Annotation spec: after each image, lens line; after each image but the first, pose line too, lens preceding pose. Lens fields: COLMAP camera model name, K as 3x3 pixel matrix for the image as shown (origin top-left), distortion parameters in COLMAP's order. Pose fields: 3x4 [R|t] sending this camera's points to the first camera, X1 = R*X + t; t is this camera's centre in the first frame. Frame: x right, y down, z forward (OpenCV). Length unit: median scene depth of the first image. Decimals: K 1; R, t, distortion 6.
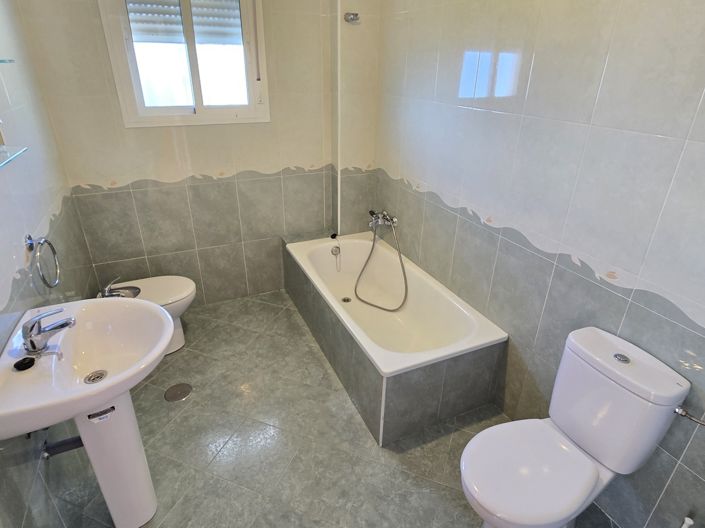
lens RADIAL K [[413.8, 0, 347.8], [0, 413.8, 263.2], [0, 0, 1]] dist [-0.000208, -0.001118]
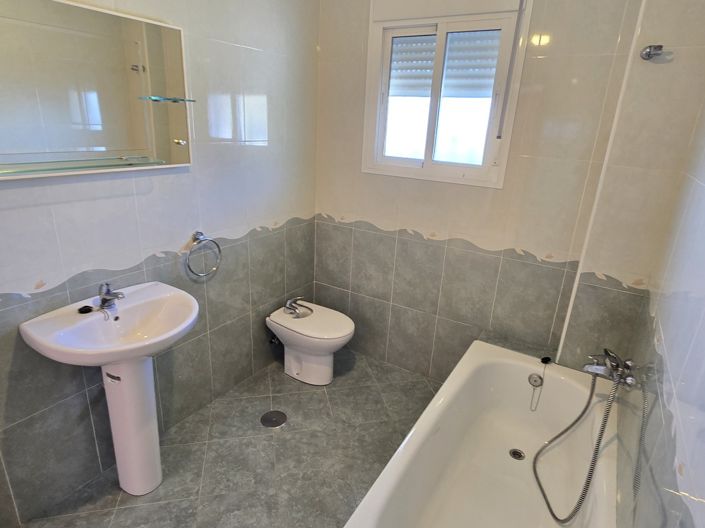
lens RADIAL K [[413.8, 0, 350.4], [0, 413.8, 262.4], [0, 0, 1]] dist [-0.000208, -0.001118]
pose [[0.558674, 0.282522, -0.779785, 0.326063], [-0.396215, 0.916885, 0.048328, -0.141023], [0.728627, 0.281963, 0.624179, 0.345686]]
